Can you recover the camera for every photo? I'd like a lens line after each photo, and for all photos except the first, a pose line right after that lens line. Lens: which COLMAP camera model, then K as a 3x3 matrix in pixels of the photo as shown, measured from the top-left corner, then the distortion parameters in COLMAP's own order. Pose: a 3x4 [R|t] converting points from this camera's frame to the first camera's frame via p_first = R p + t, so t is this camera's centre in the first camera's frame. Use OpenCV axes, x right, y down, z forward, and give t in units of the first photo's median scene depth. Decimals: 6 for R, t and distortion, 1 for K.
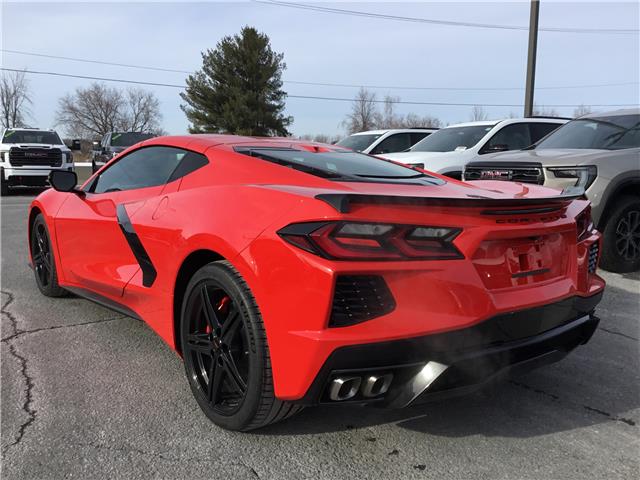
lens RADIAL K [[599.6, 0, 320.0], [0, 599.6, 240.0], [0, 0, 1]] dist [0.099780, -0.181992]
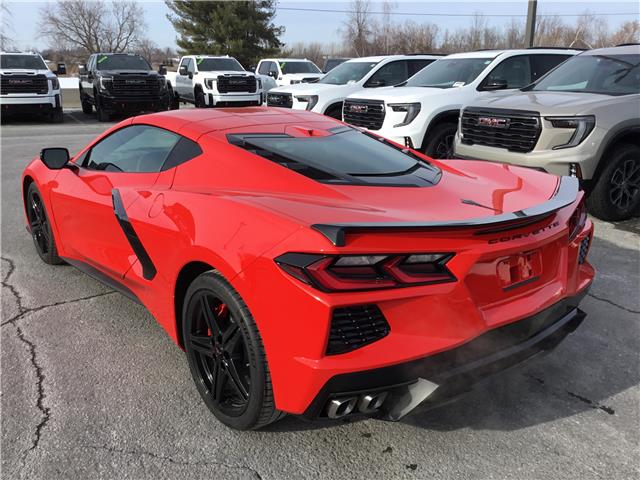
lens RADIAL K [[599.6, 0, 320.0], [0, 599.6, 240.0], [0, 0, 1]] dist [0.099780, -0.181992]
pose [[0.999888, -0.013556, 0.006396, 0.000149], [0.012413, 0.988050, 0.153633, -0.167993], [-0.008402, -0.153536, 0.988107, -0.002203]]
